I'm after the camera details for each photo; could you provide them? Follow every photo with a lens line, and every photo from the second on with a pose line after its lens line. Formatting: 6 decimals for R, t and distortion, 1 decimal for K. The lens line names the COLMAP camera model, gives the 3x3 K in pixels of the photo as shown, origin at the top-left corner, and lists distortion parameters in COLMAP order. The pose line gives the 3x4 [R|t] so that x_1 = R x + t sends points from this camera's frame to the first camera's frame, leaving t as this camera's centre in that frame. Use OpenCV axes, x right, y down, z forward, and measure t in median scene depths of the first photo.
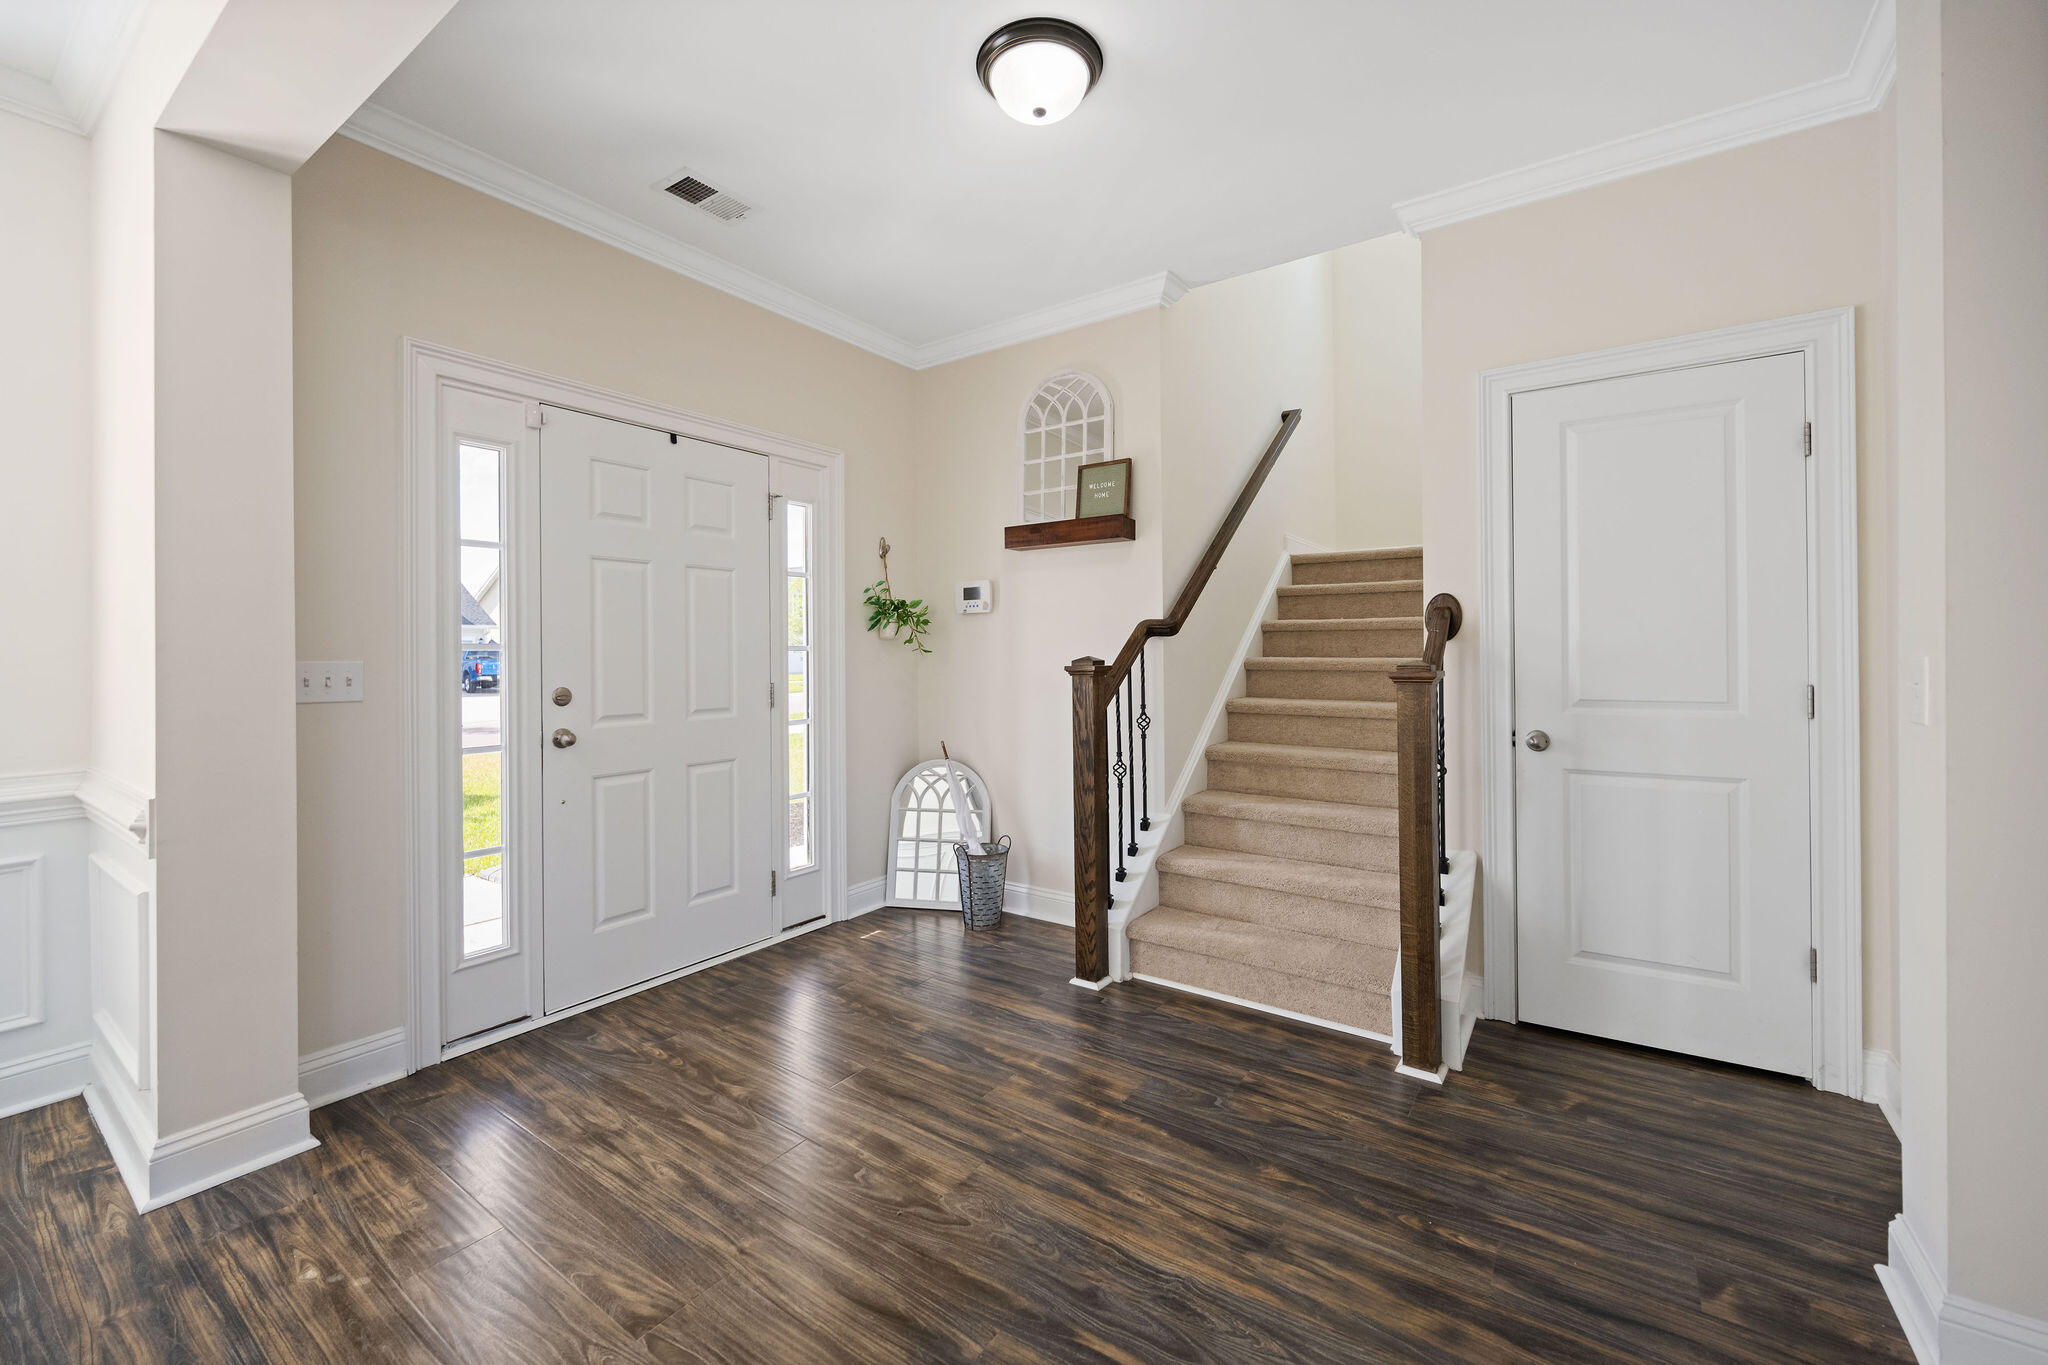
lens RADIAL K [[822.1, 0, 1027.5], [0, 822.1, 651.3], [0, 0, 1]] dist [-0.001459, 0.000987]
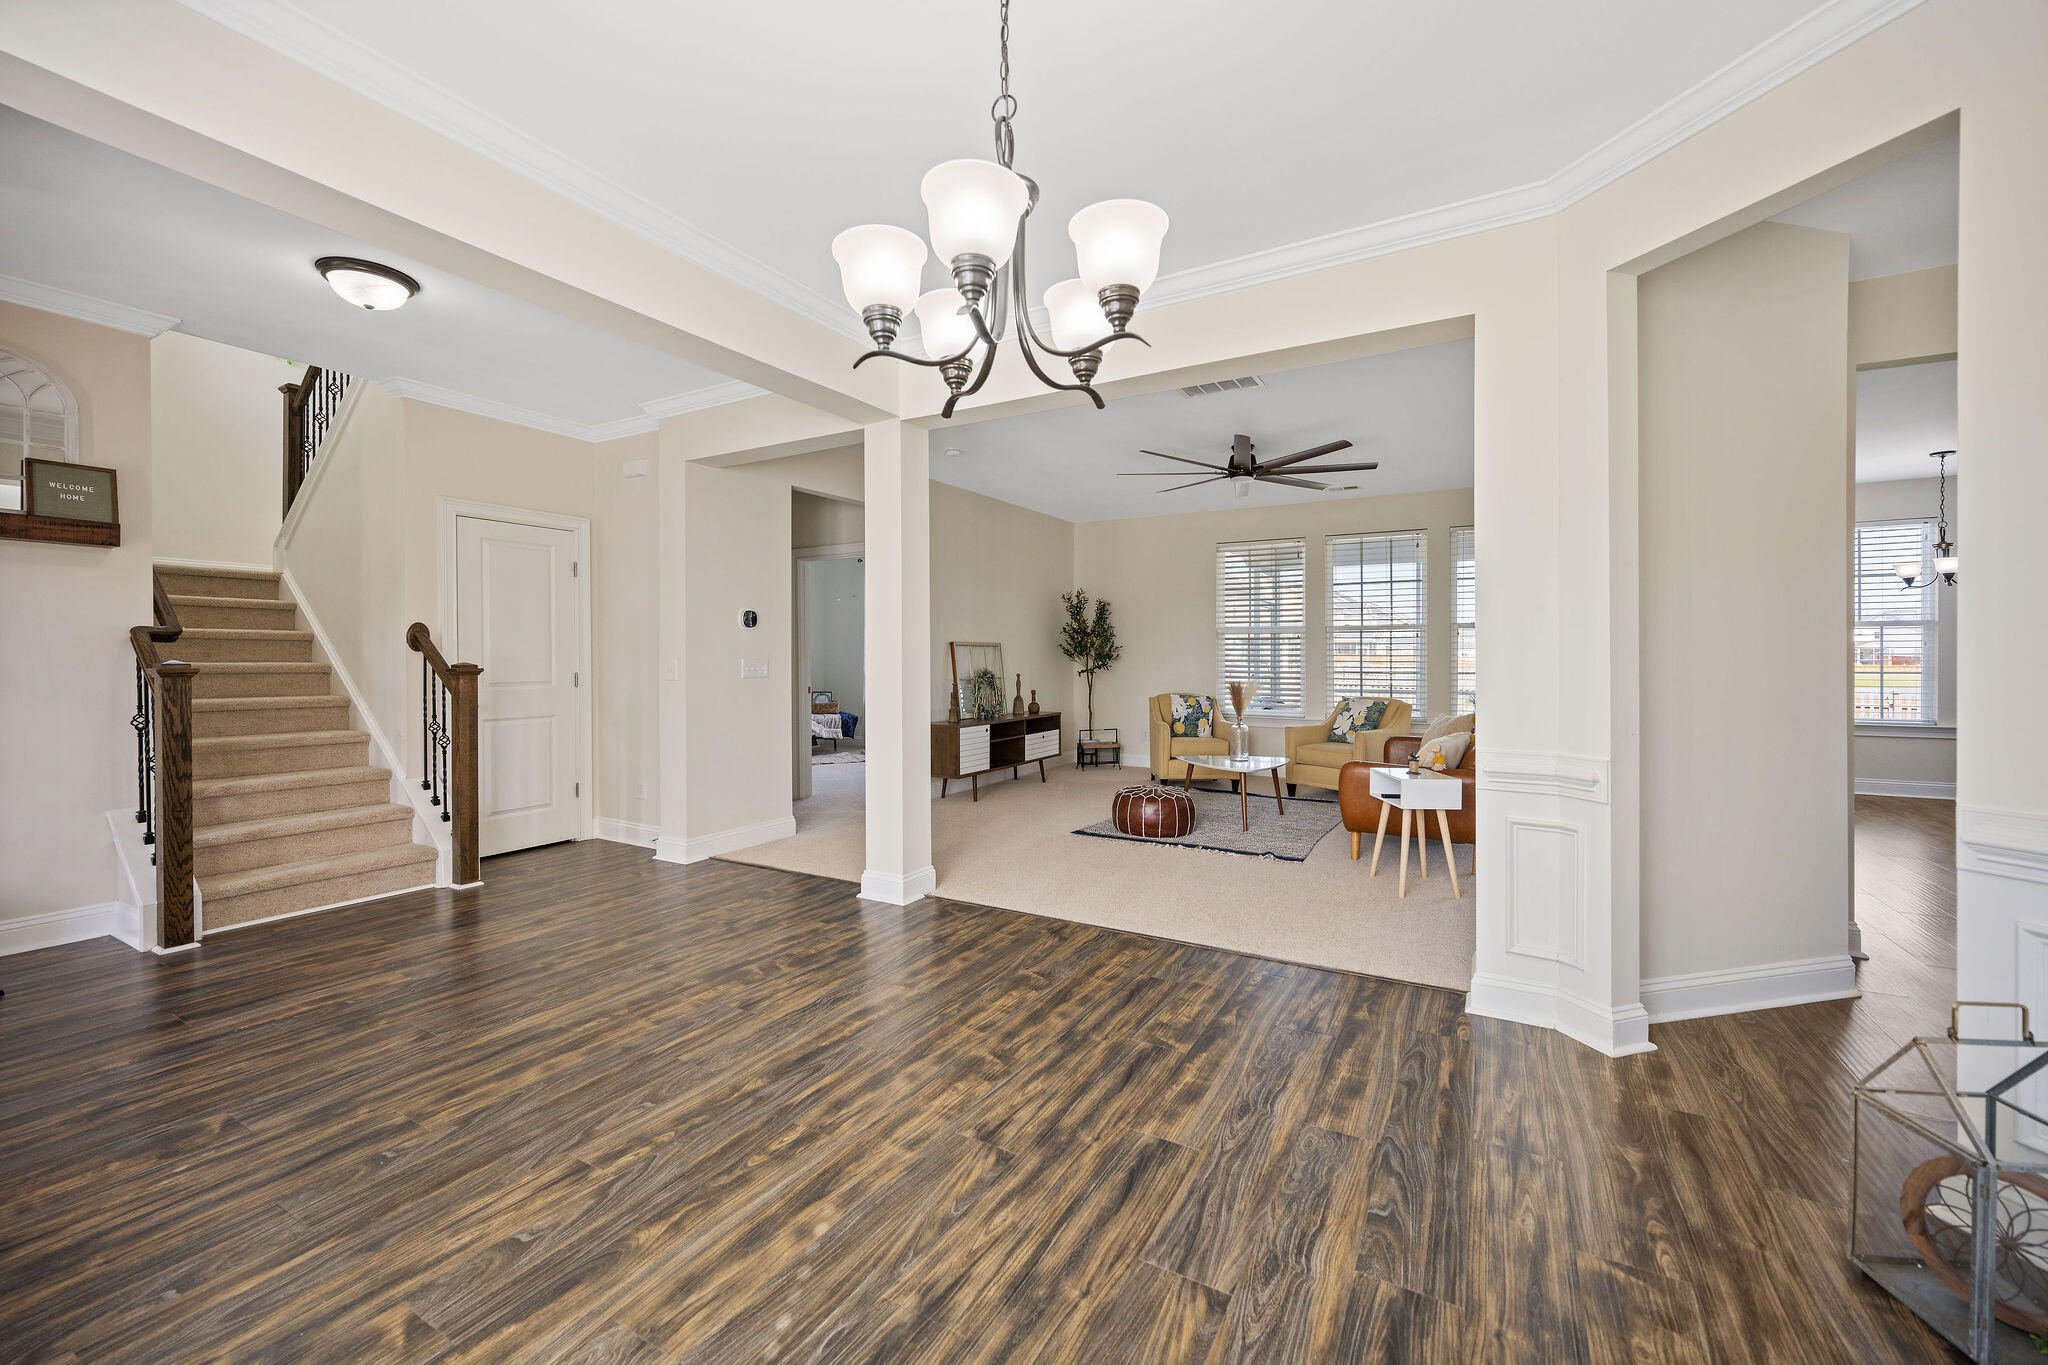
lens RADIAL K [[822.1, 0, 1012.8], [0, 822.1, 674.8], [0, 0, 1]] dist [-0.001459, 0.000987]
pose [[-0.072747, -0.013352, 0.997261, -1.440760], [-0.003890, 0.999907, 0.013104, 0.009547], [-0.997343, -0.002926, -0.072792, -0.081509]]
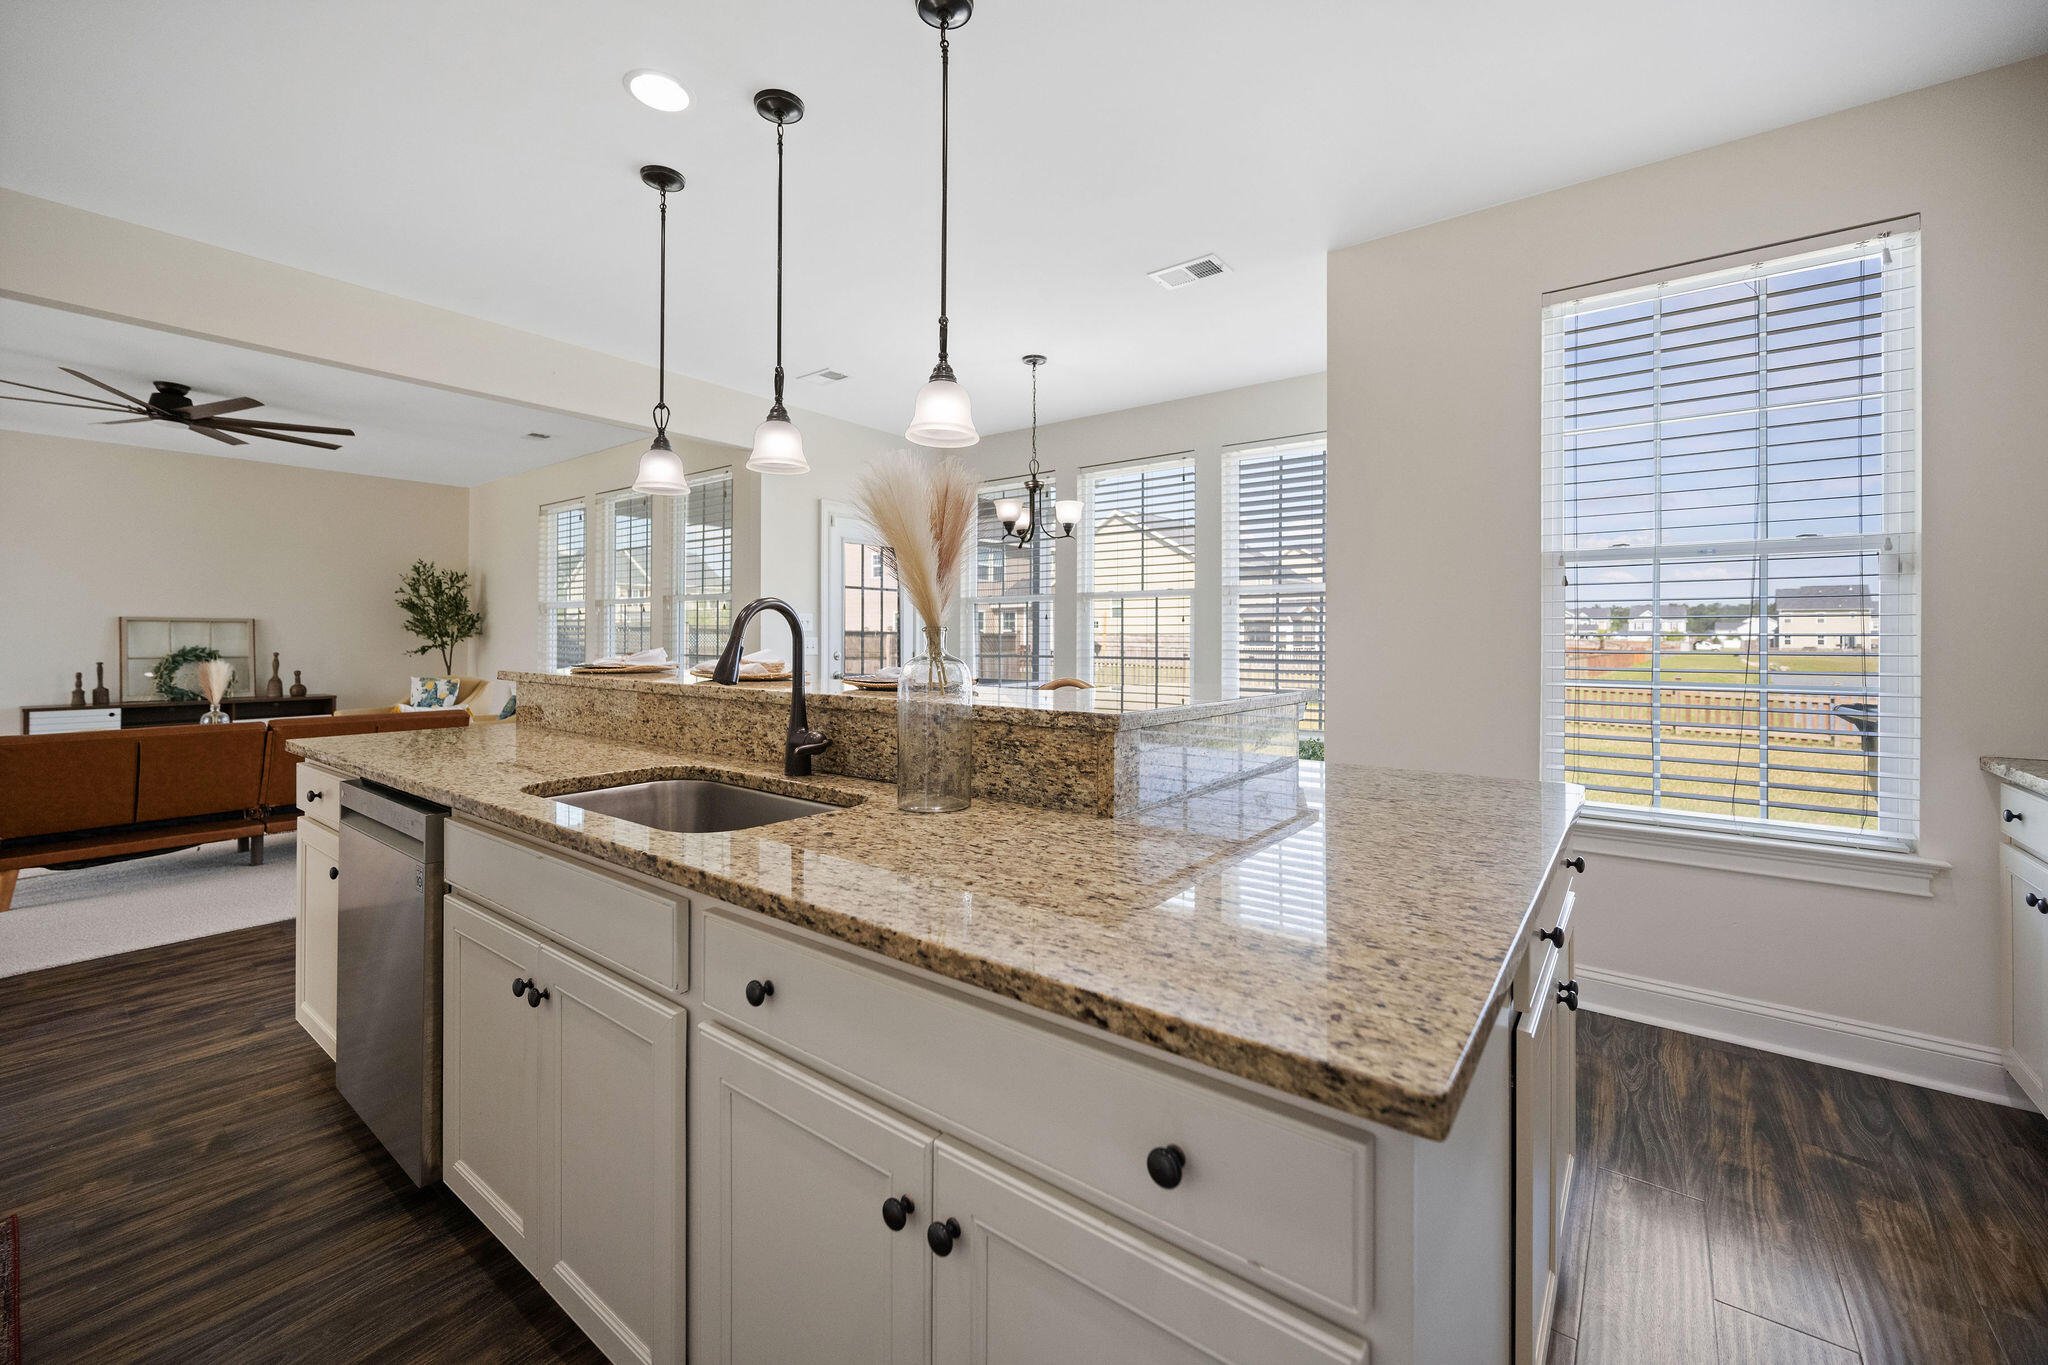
lens RADIAL K [[822.1, 0, 996.6], [0, 822.1, 628.0], [0, 0, 1]] dist [-0.001459, 0.000987]
pose [[0.067277, 0.018123, 0.997570, -0.966868], [-0.010542, 0.999792, -0.017453, -0.016838], [-0.997679, -0.009342, 0.067454, -3.208318]]
